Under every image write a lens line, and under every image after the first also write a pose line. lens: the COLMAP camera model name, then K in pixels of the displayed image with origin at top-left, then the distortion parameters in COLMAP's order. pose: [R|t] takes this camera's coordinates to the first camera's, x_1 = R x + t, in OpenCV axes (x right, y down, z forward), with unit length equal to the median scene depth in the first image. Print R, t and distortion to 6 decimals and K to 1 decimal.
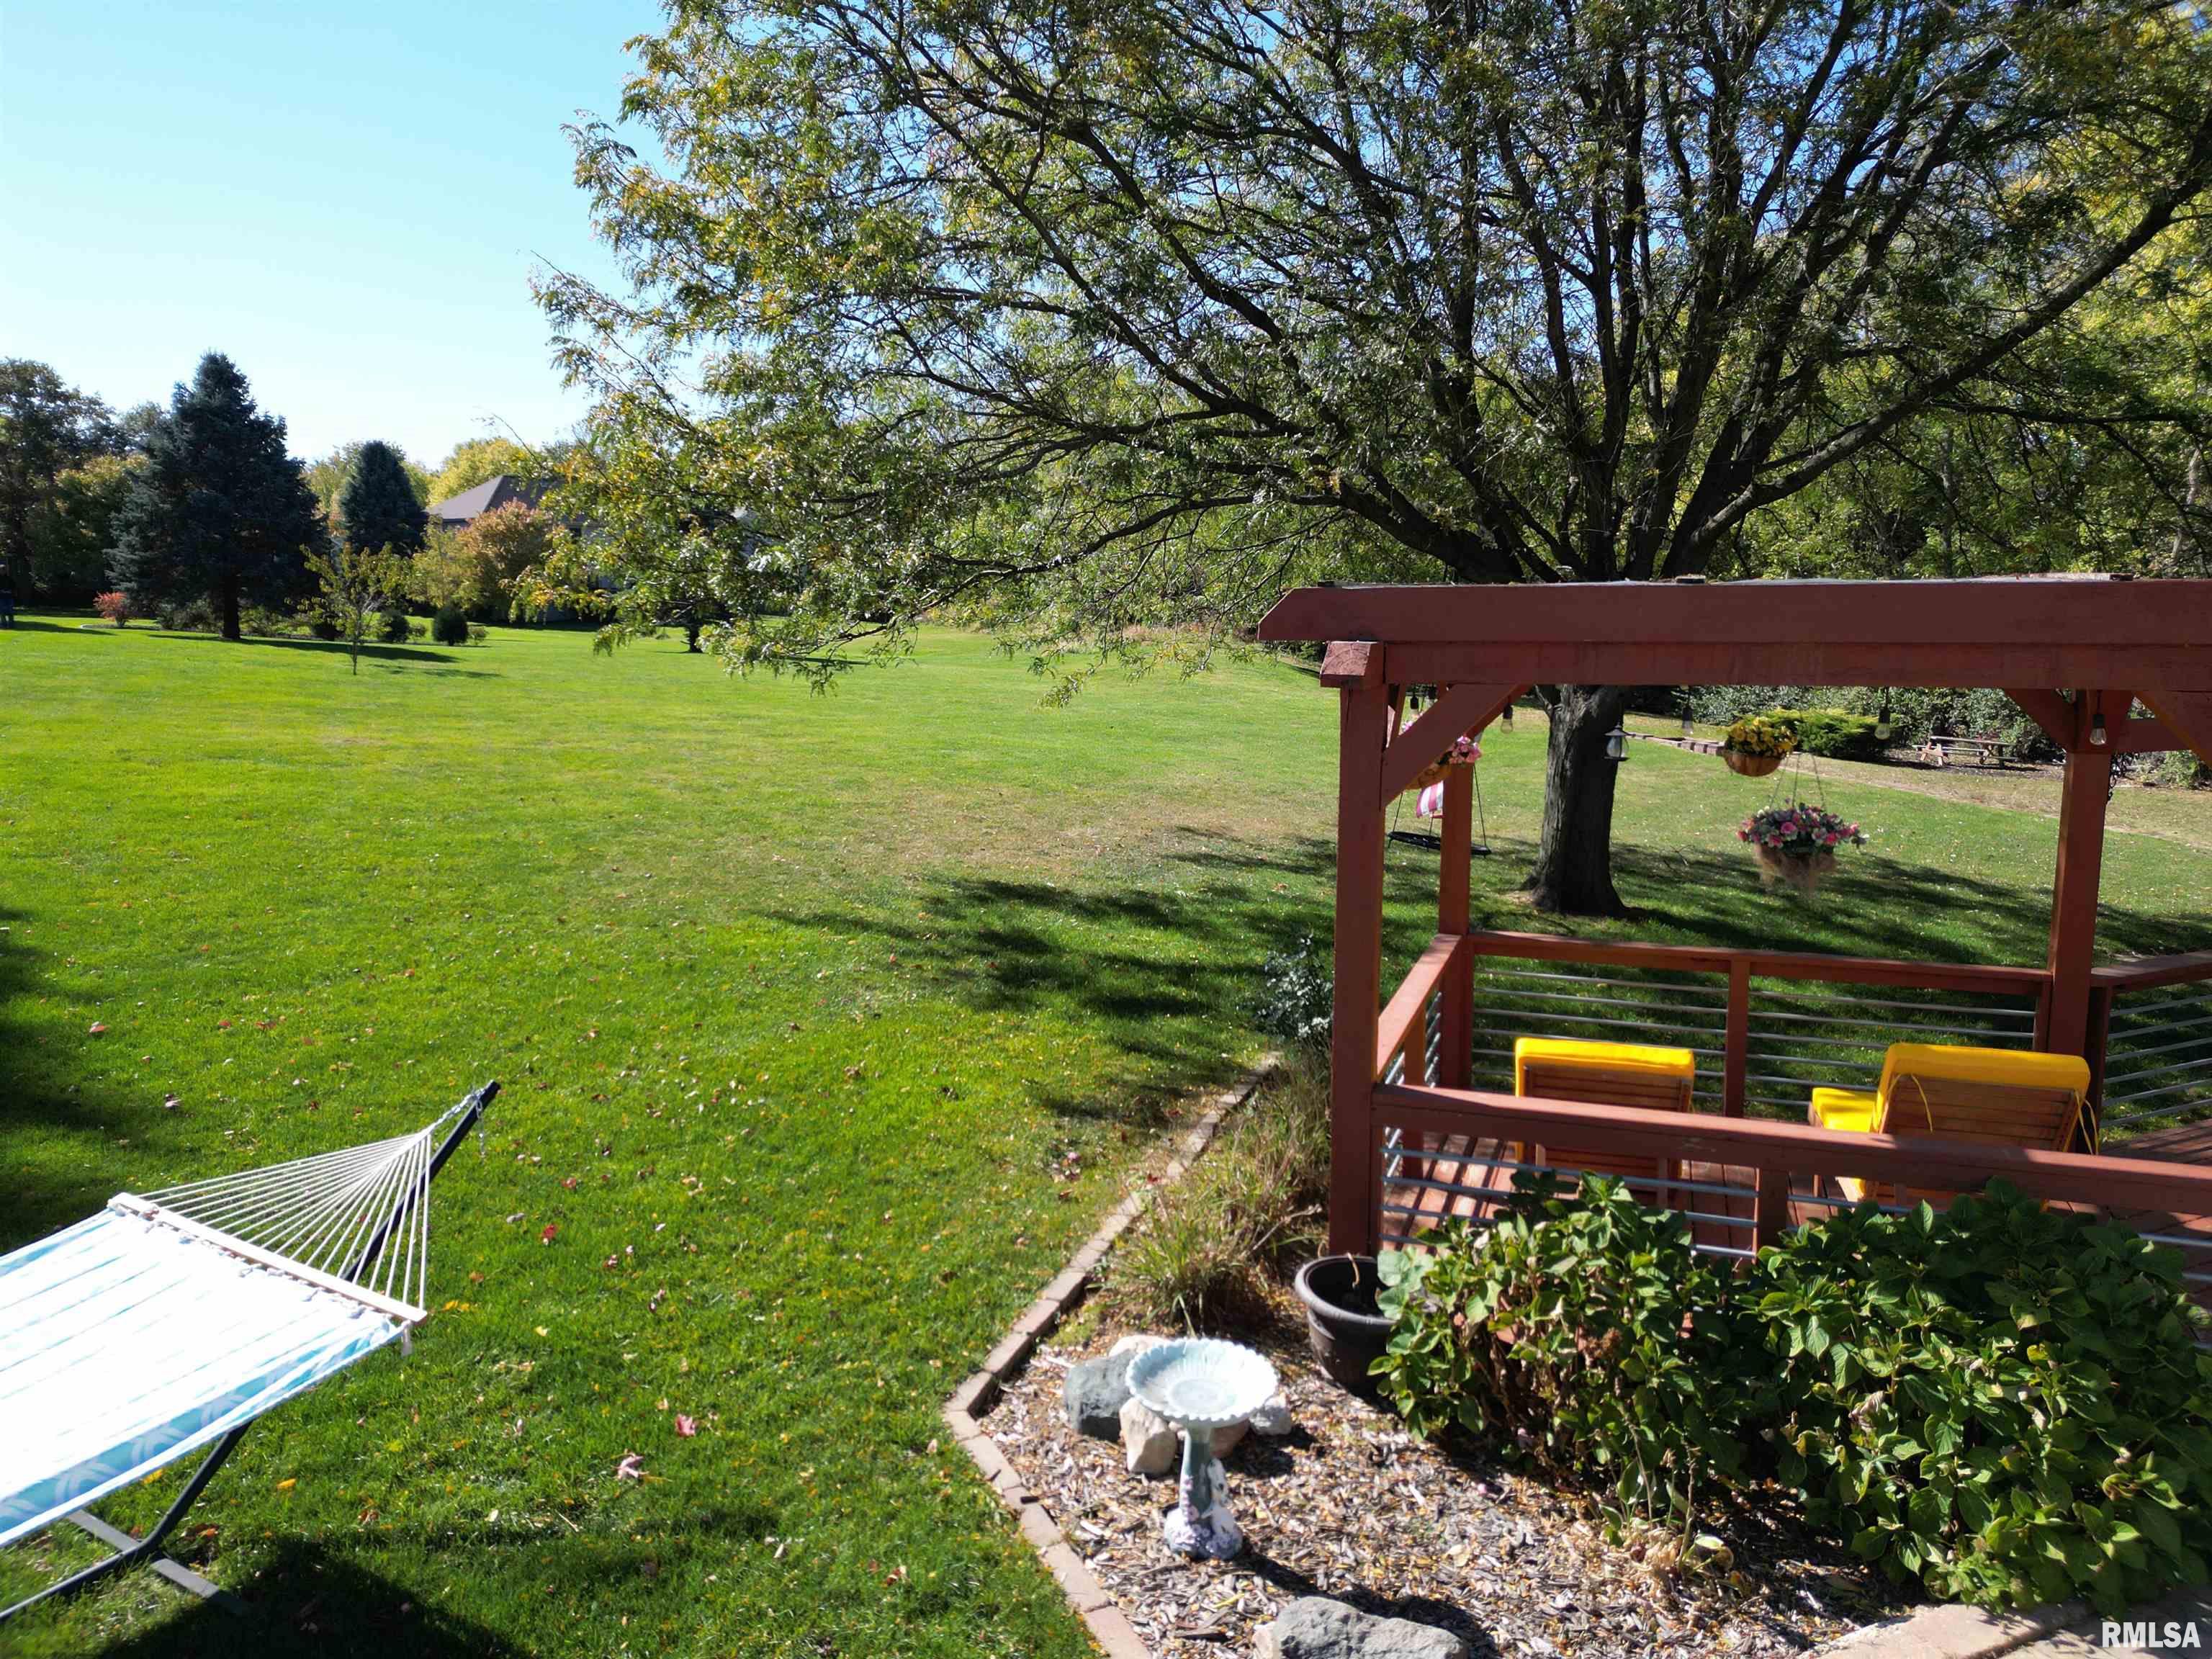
lens RADIAL K [[1522.6, 0, 1102.1], [0, 1522.6, 819.7], [0, 0, 1]] dist [0.090628, -0.102389]
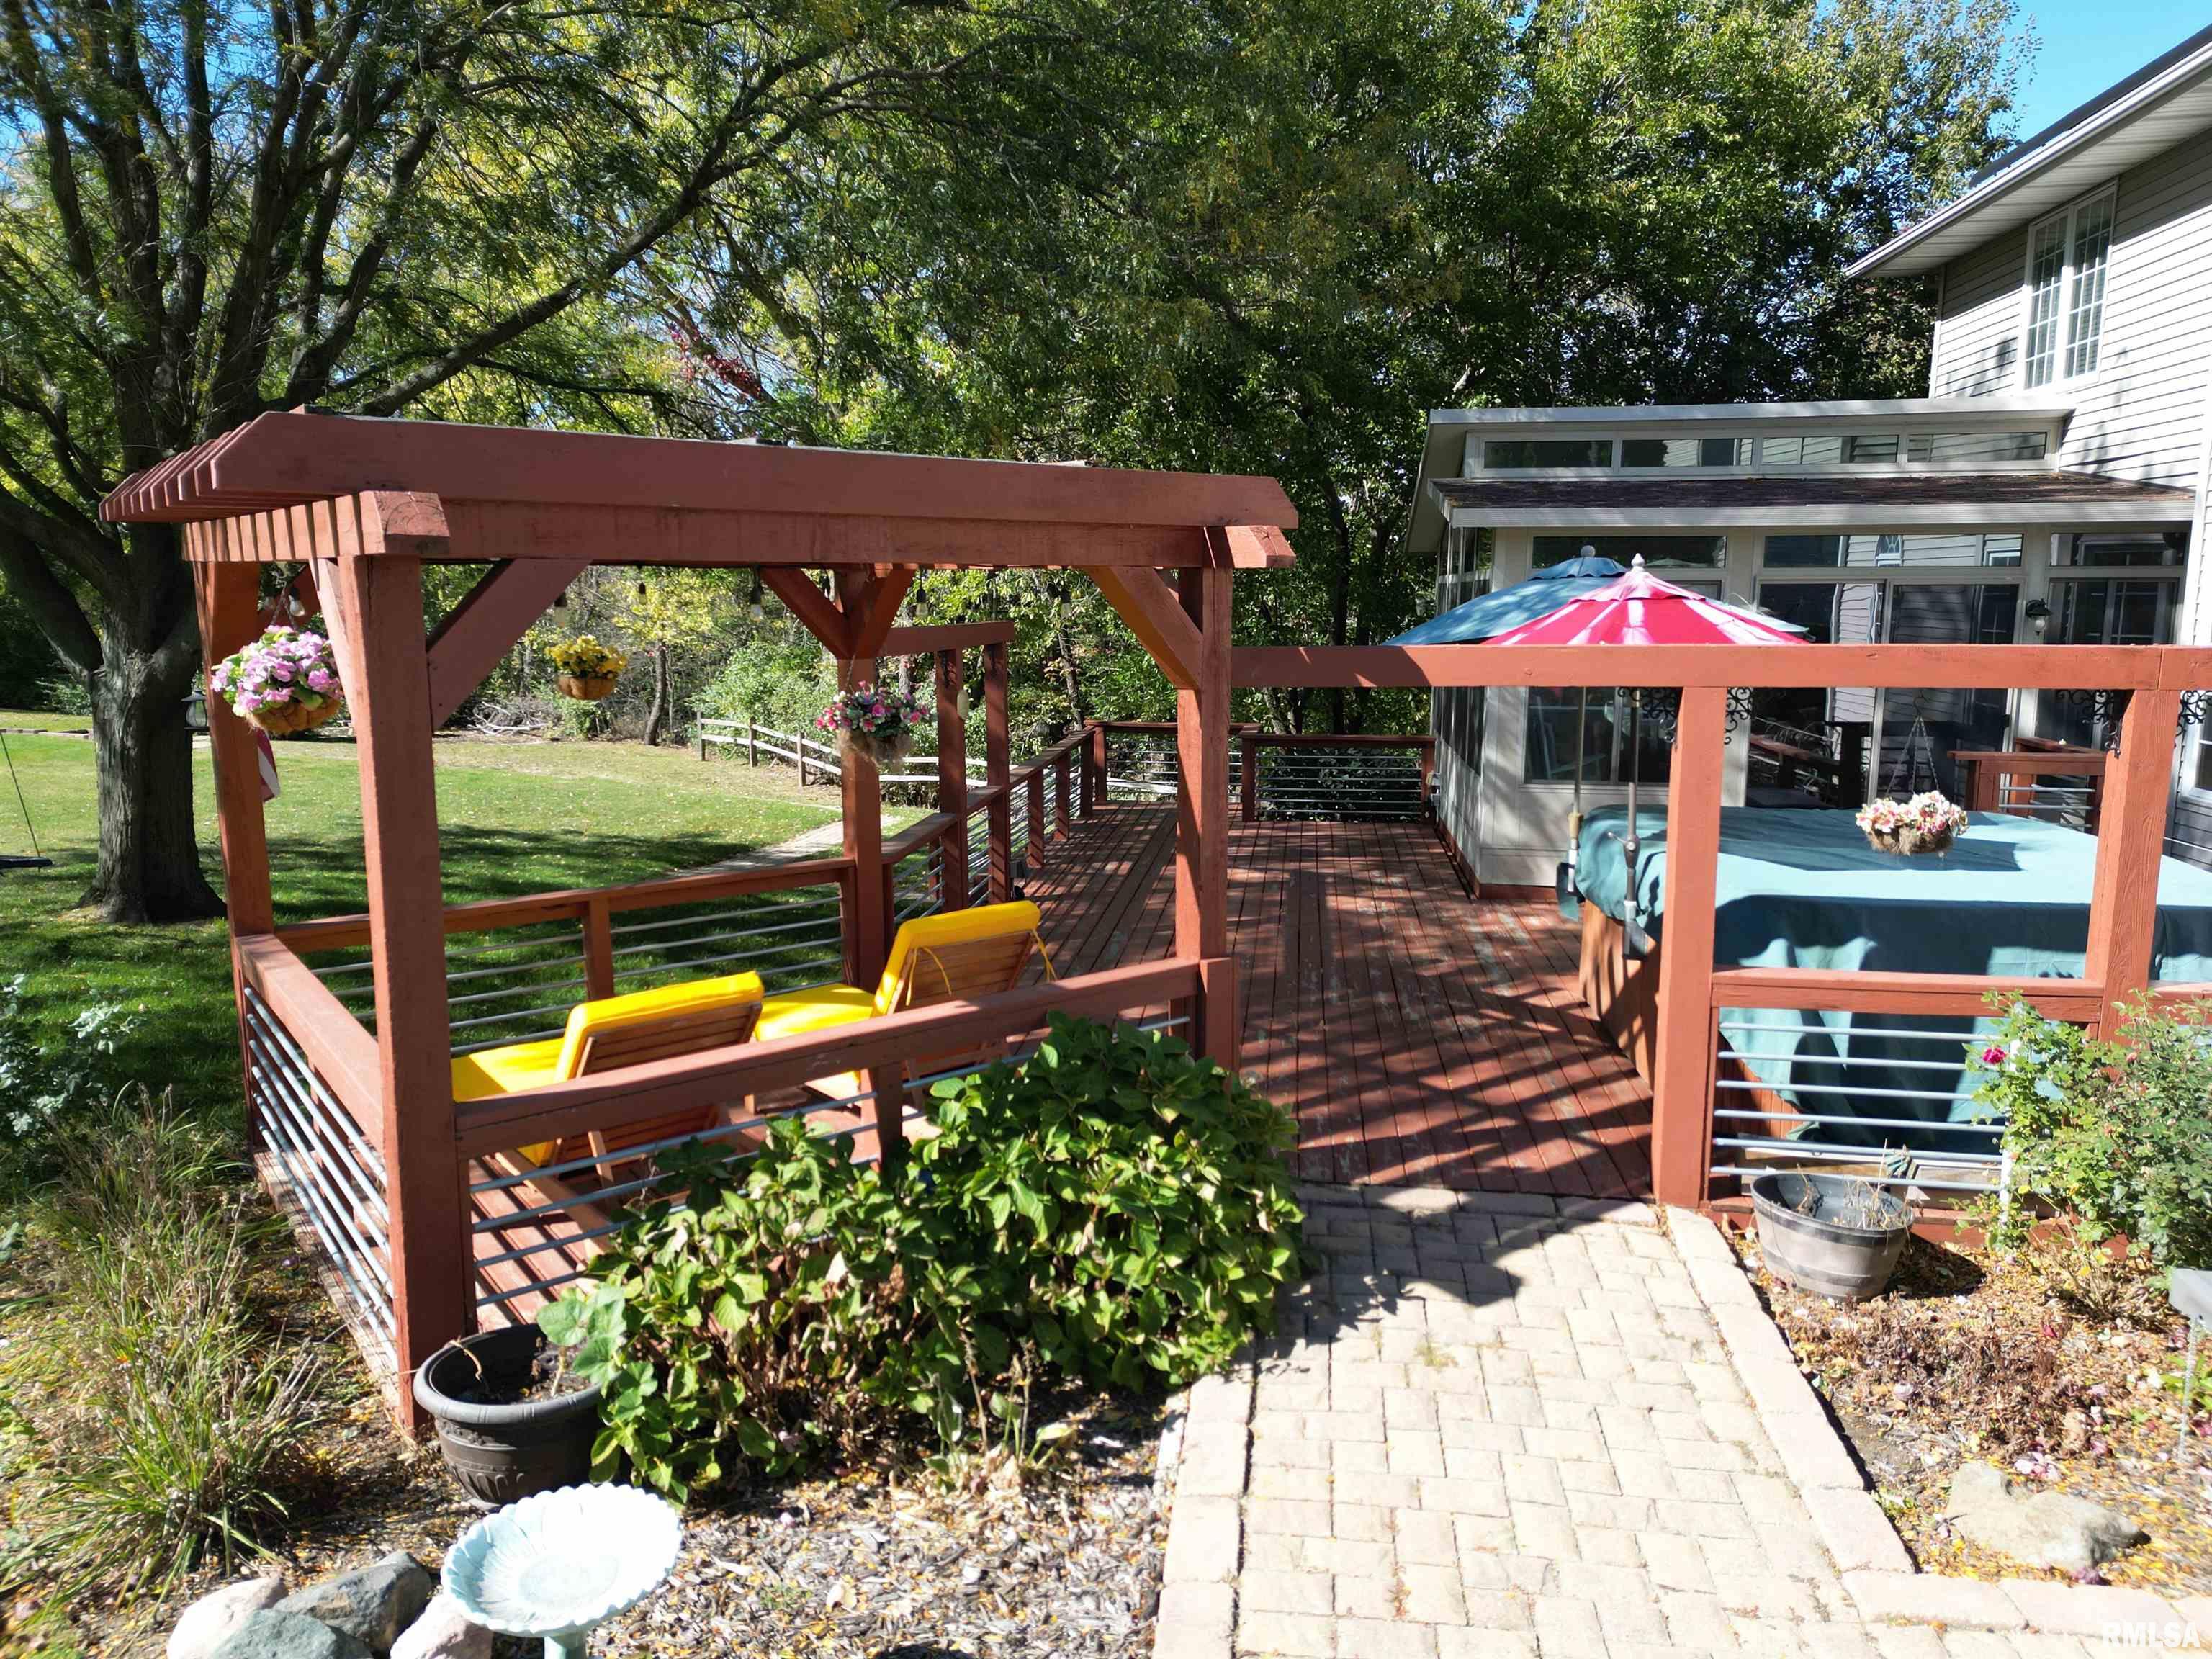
lens RADIAL K [[1522.6, 0, 1102.1], [0, 1522.6, 819.7], [0, 0, 1]] dist [0.090628, -0.102389]
pose [[0.550677, -0.124941, 0.825315, -0.294273], [0.118671, 0.990410, 0.070753, 0.025103], [-0.826239, 0.058979, 0.560223, 0.375022]]
